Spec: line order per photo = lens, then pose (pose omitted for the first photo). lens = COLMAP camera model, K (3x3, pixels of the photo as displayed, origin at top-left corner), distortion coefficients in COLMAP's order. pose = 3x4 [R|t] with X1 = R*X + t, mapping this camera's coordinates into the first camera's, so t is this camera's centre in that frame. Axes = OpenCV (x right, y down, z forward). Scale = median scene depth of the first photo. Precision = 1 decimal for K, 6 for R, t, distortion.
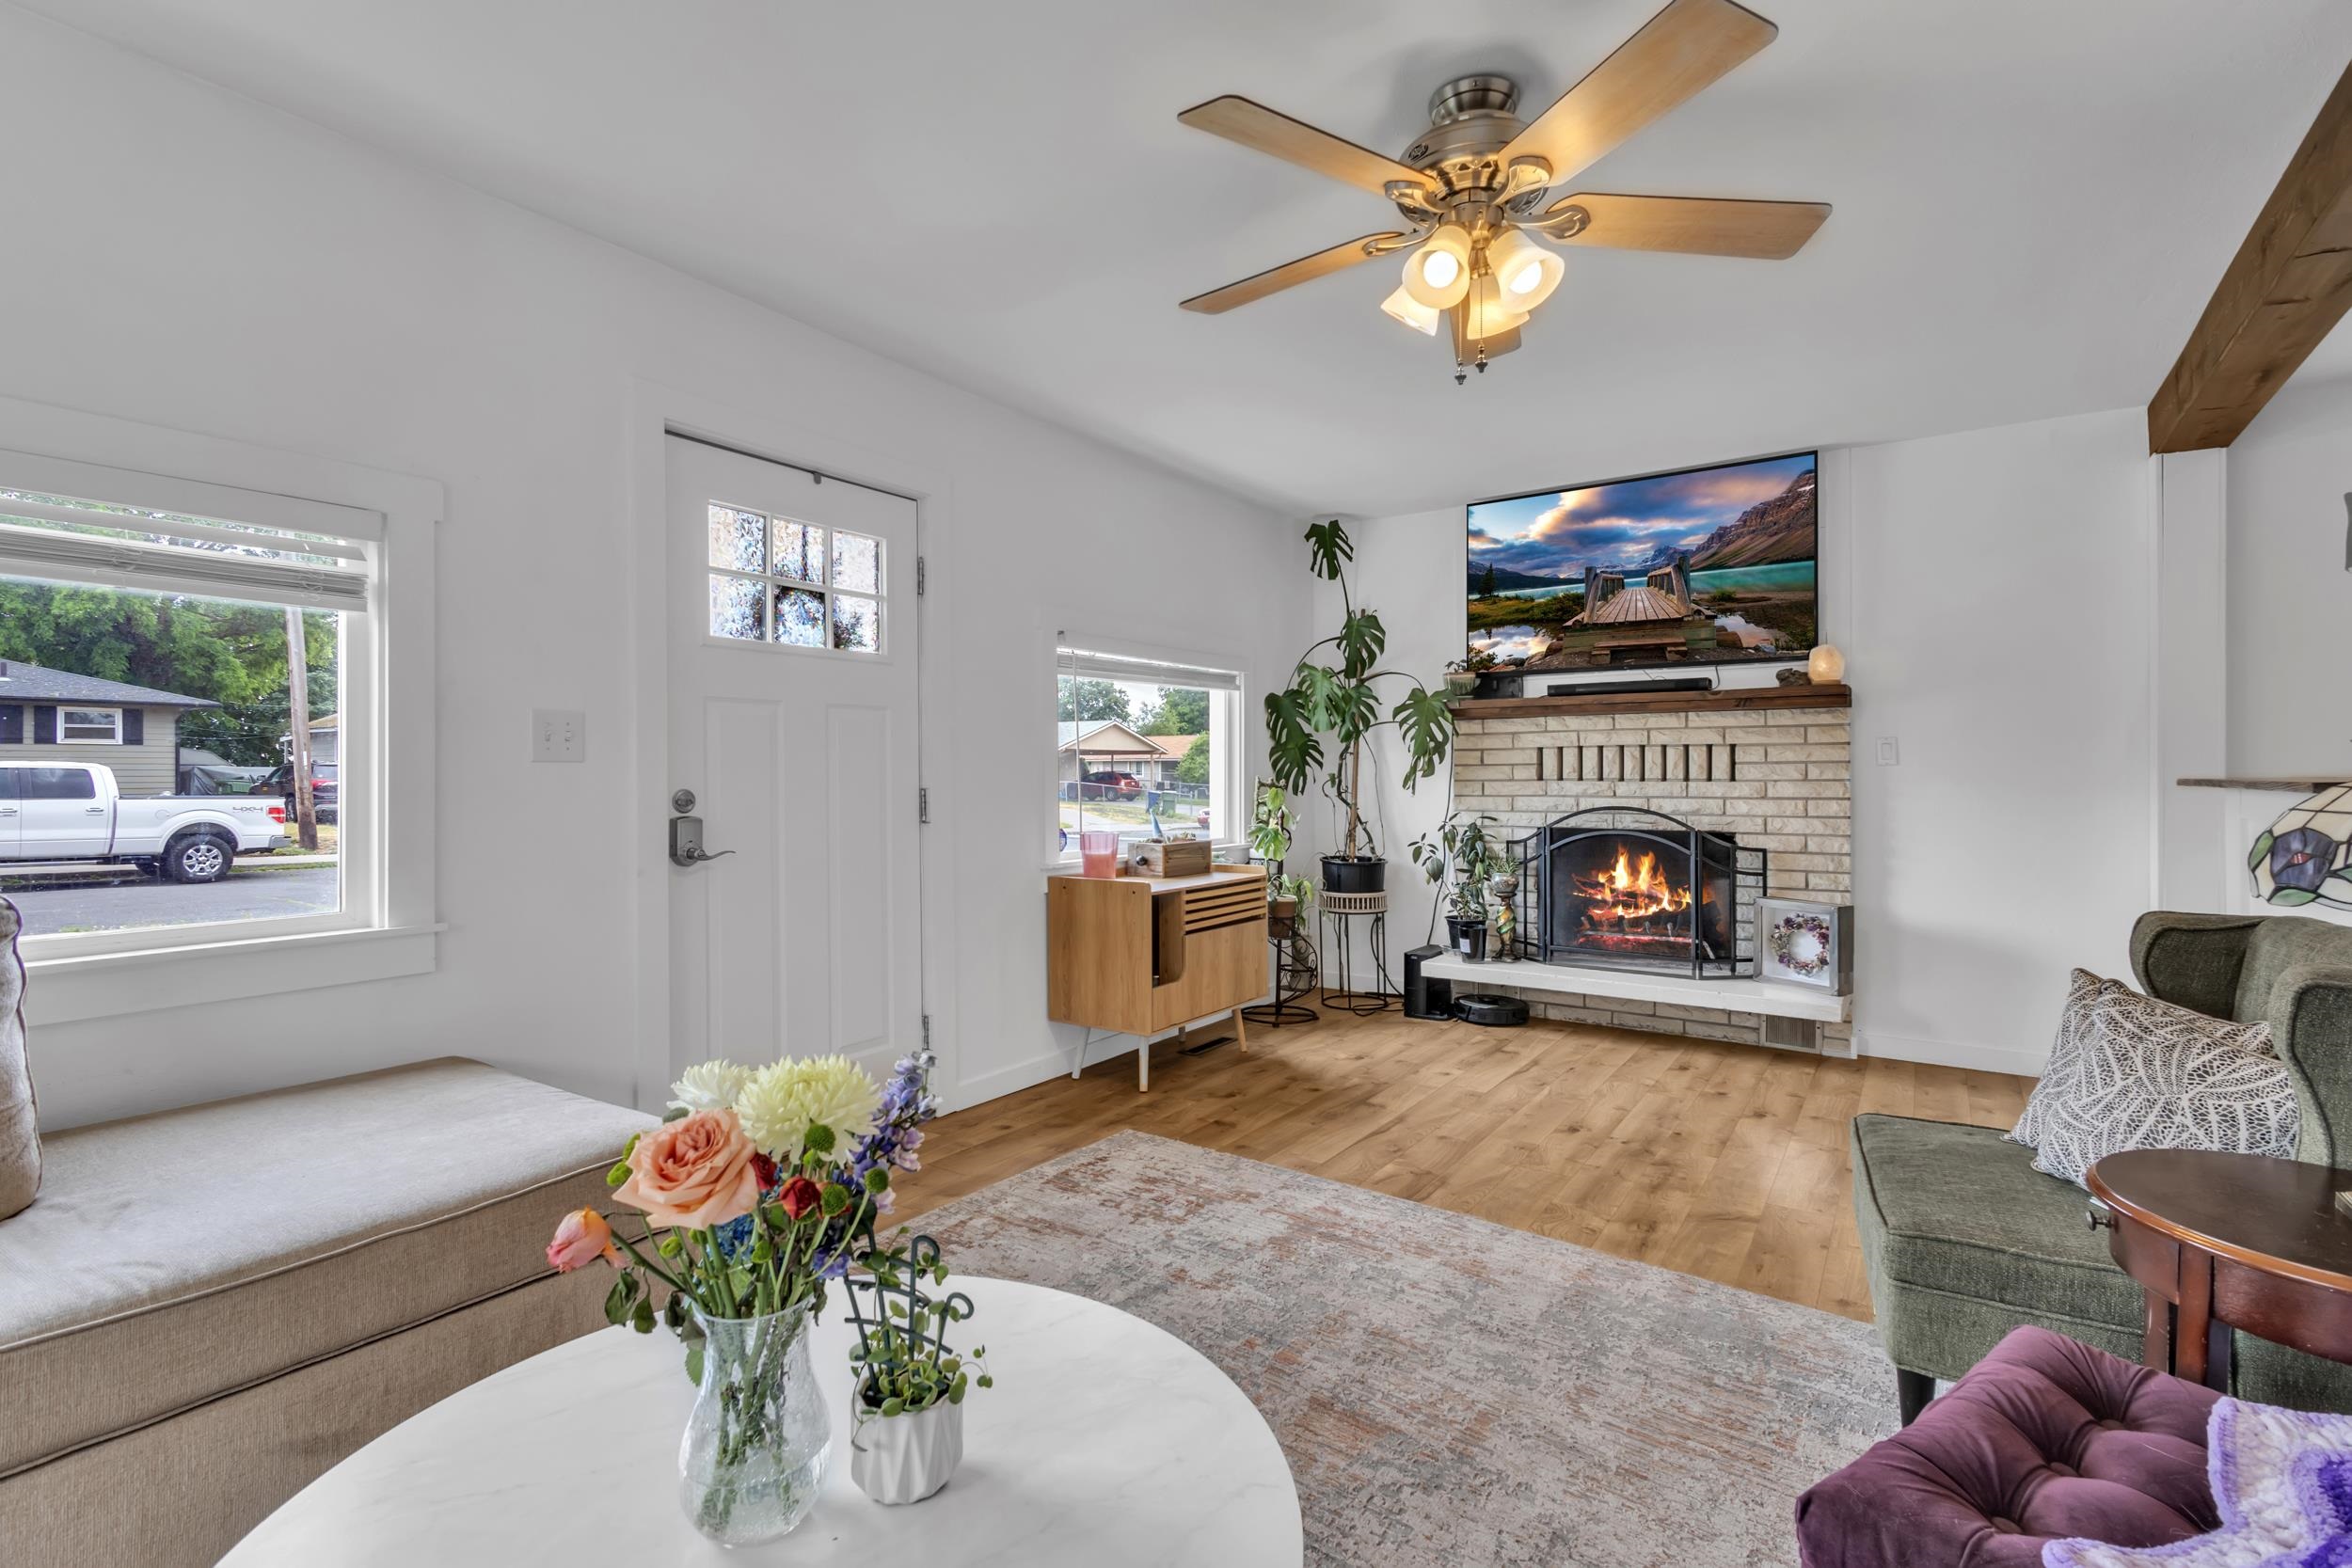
lens RADIAL K [[1087.5, 0, 1222.8], [0, 1087.5, 781.4], [0, 0, 1]] dist [0.013472, -0.003912]
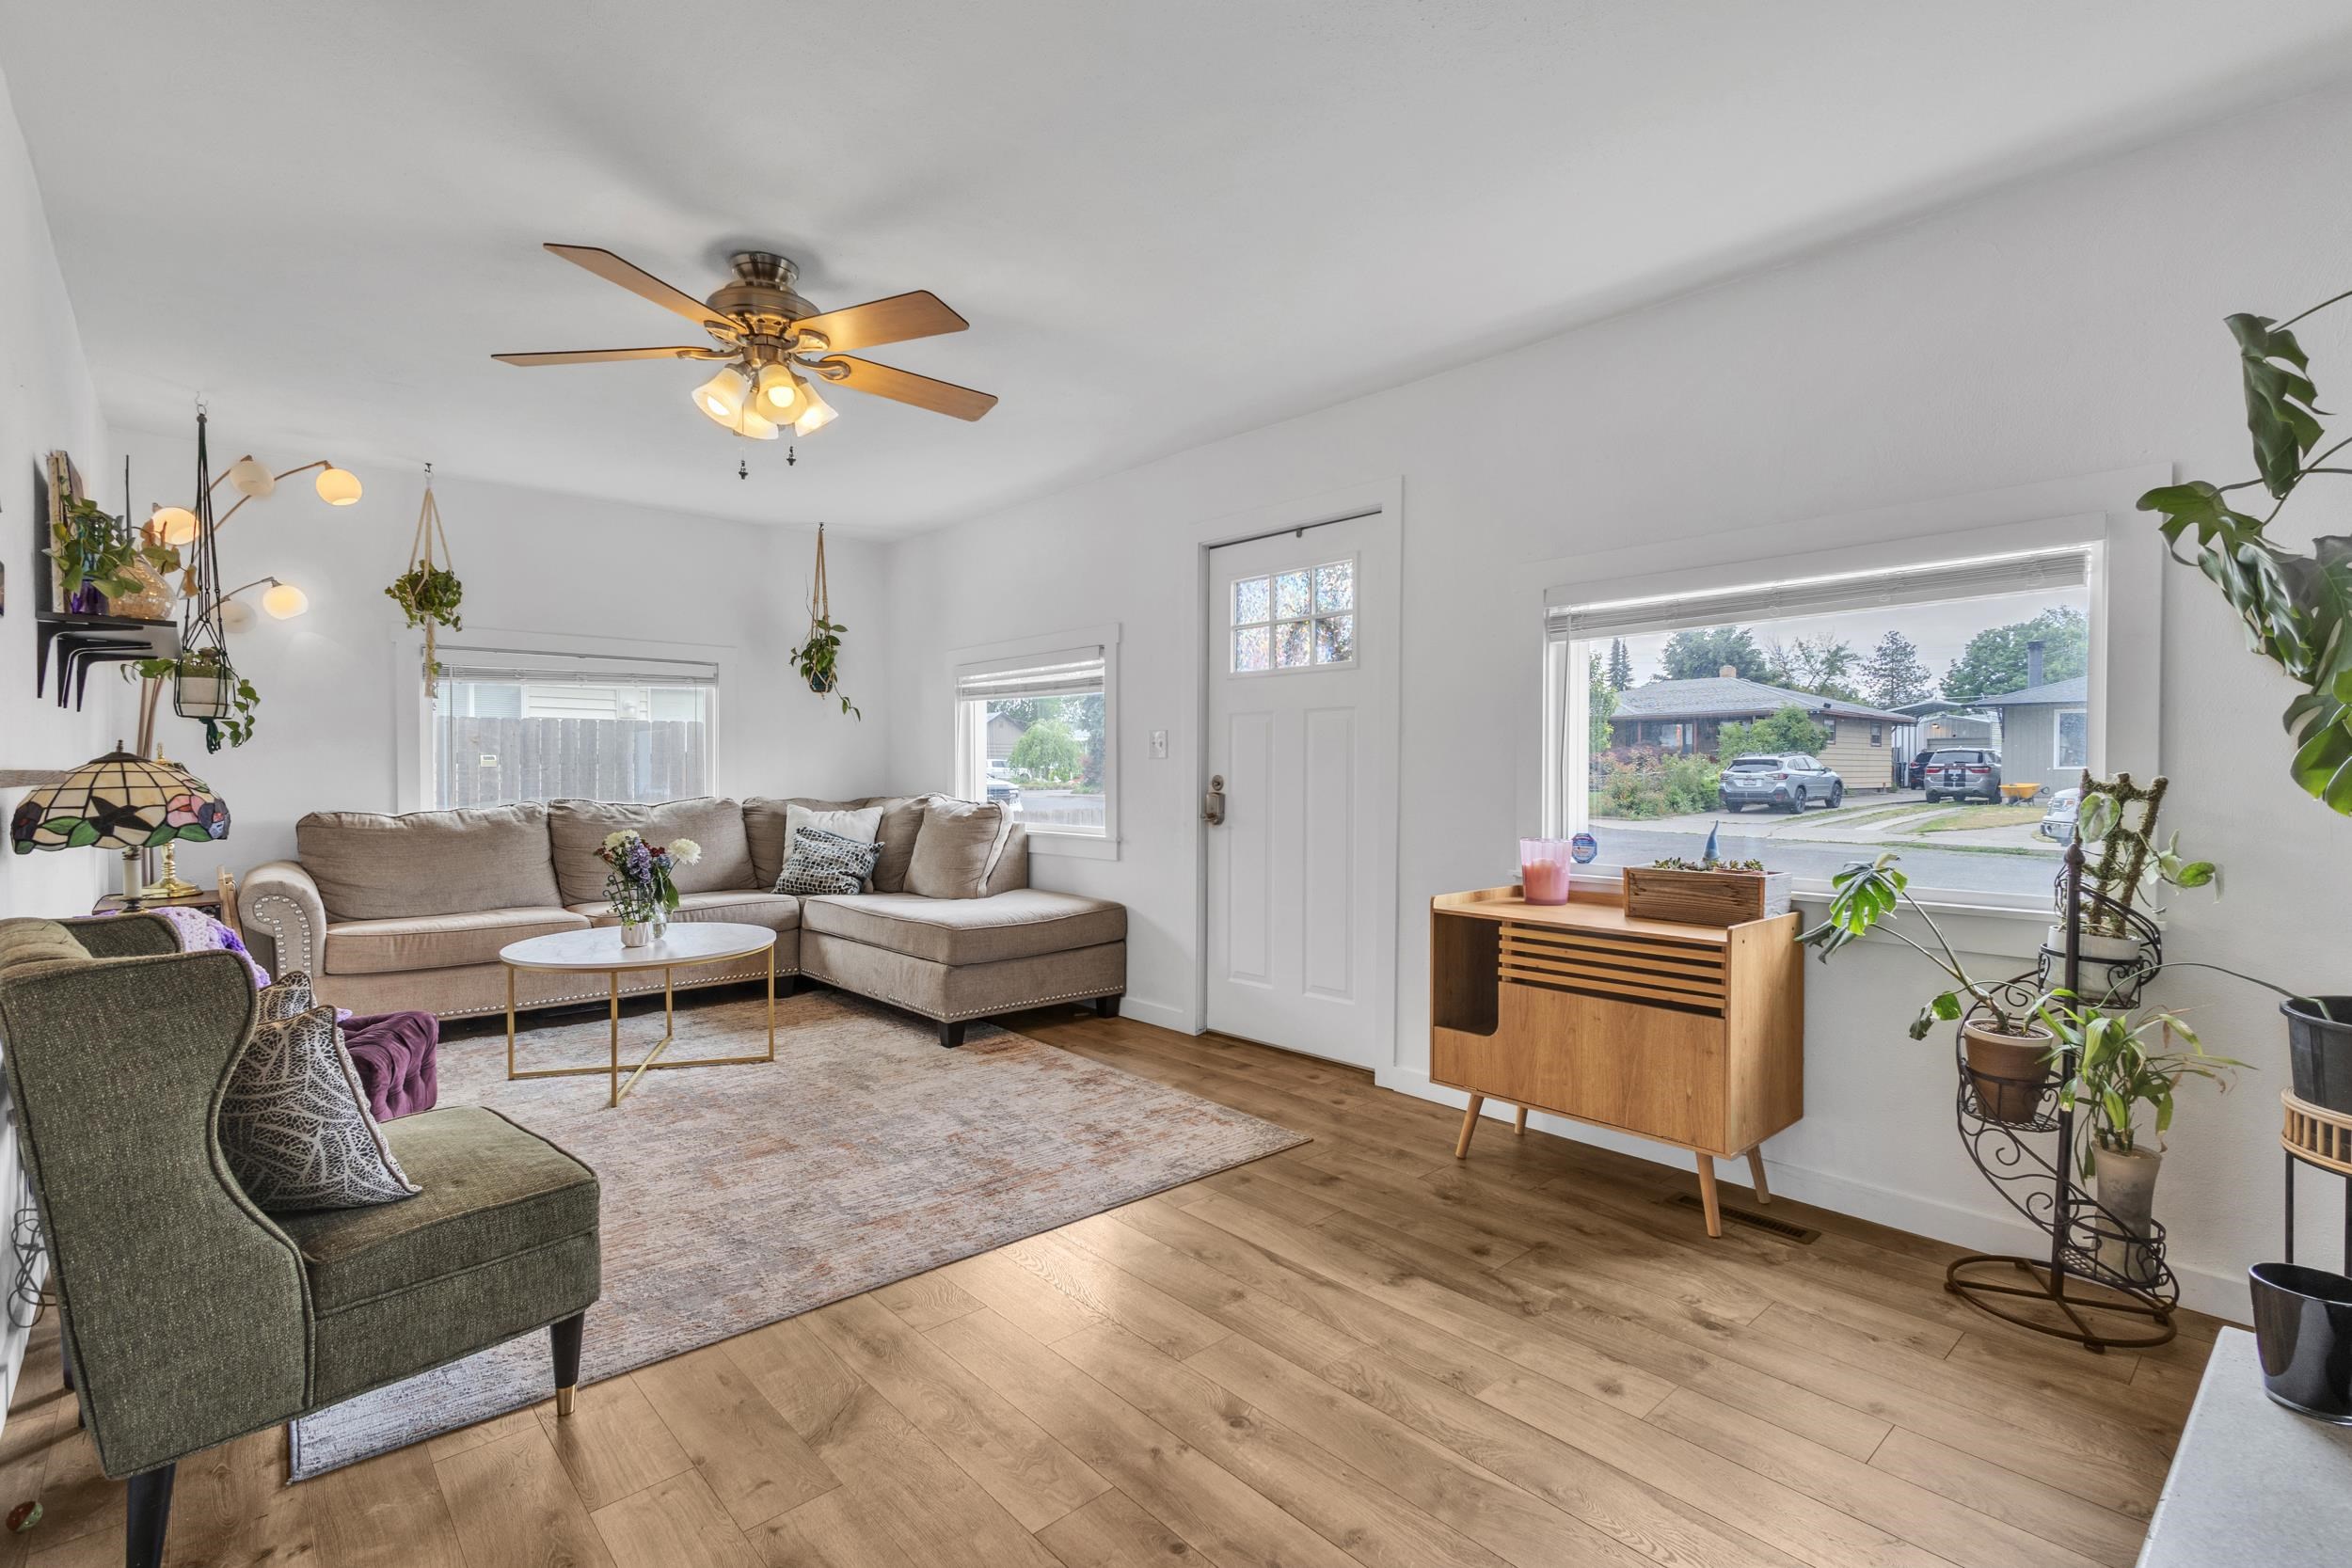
lens RADIAL K [[1087.5, 0, 1127.7], [0, 1087.5, 775.2], [0, 0, 1]] dist [0.013472, -0.003912]
pose [[-0.288276, 0.012214, -0.957469, 0.848542], [0.000700, 0.999921, 0.012545, -0.009401], [0.957547, 0.002946, -0.288262, 1.095016]]
